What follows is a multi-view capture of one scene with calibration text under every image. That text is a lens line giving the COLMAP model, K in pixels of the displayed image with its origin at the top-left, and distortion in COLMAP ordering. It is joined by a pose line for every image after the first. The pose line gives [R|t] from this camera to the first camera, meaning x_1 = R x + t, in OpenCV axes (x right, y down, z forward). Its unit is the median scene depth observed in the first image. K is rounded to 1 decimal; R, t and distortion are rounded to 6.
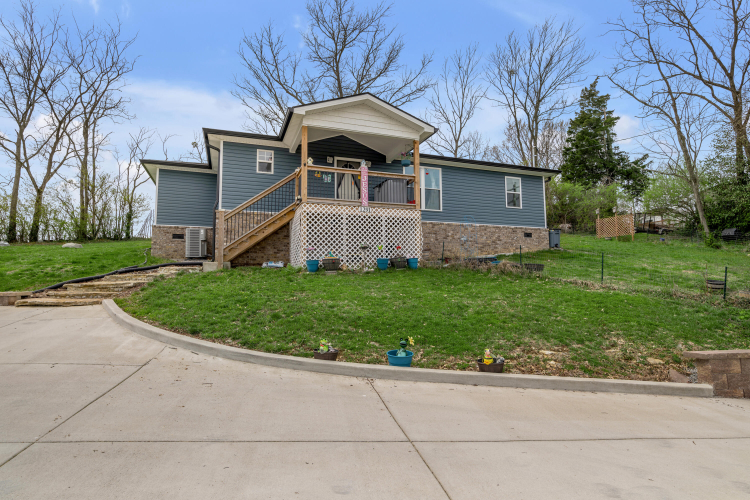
lens RADIAL K [[419.0, 0, 441.2], [0, 419.0, 252.3], [0, 0, 1]] dist [-0.015971, 0.000904]
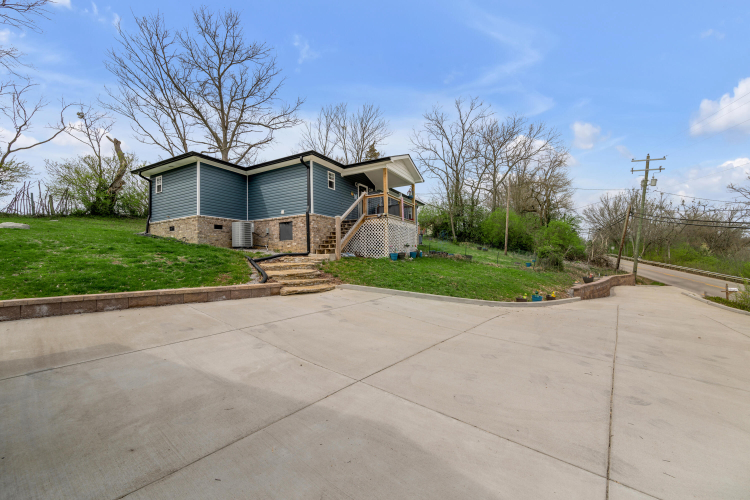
lens RADIAL K [[299.7, 0, 376.0], [0, 299.7, 246.9], [0, 0, 1]] dist [-0.002471, -0.000111]
pose [[0.755079, 0.020217, 0.655322, -0.845638], [-0.042678, 0.998920, 0.018358, -0.018272], [-0.654243, -0.041830, 0.755126, 0.121340]]
